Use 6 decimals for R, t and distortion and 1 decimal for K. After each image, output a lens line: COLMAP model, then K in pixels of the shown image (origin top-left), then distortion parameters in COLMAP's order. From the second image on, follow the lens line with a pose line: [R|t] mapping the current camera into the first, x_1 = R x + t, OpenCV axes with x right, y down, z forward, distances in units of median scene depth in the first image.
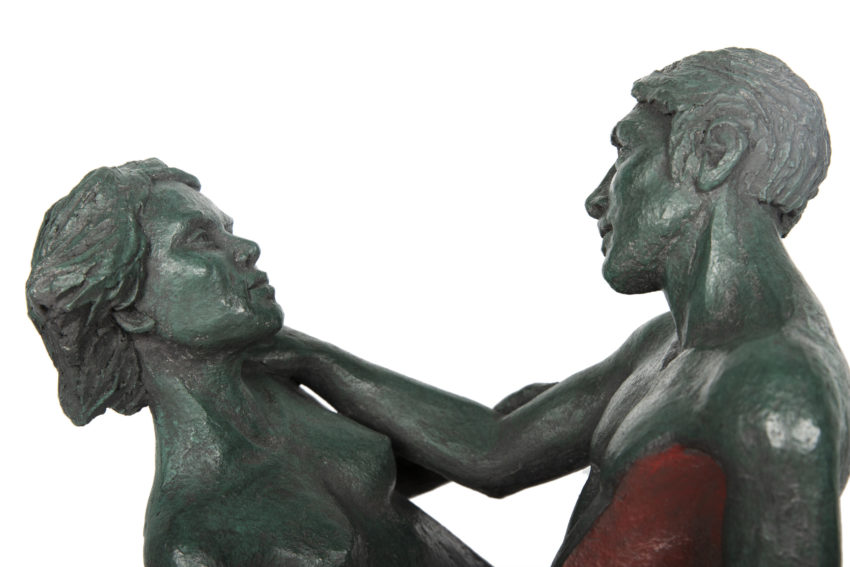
lens RADIAL K [[2058.3, 0, 428.6], [0, 2058.3, 281.5], [0, 0, 1]] dist [-0.010807, 0.000000]
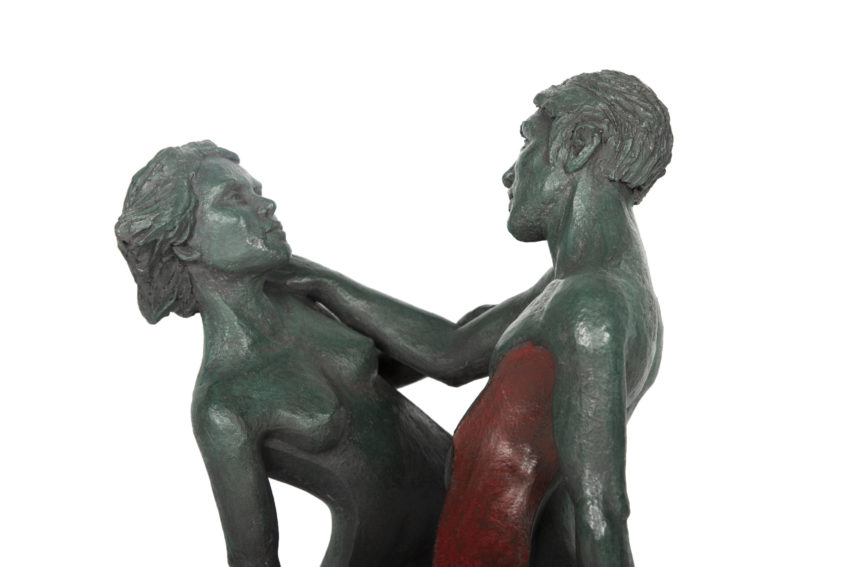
lens RADIAL K [[2560.9, 0, 423.5], [0, 2560.9, 286.2], [0, 0, 1]] dist [0.048547, 0.000000]
pose [[0.991950, 0.024149, -0.124306, 0.250428], [-0.020429, 0.999307, 0.031115, -0.017290], [0.124972, -0.028325, 0.991756, -0.789144]]
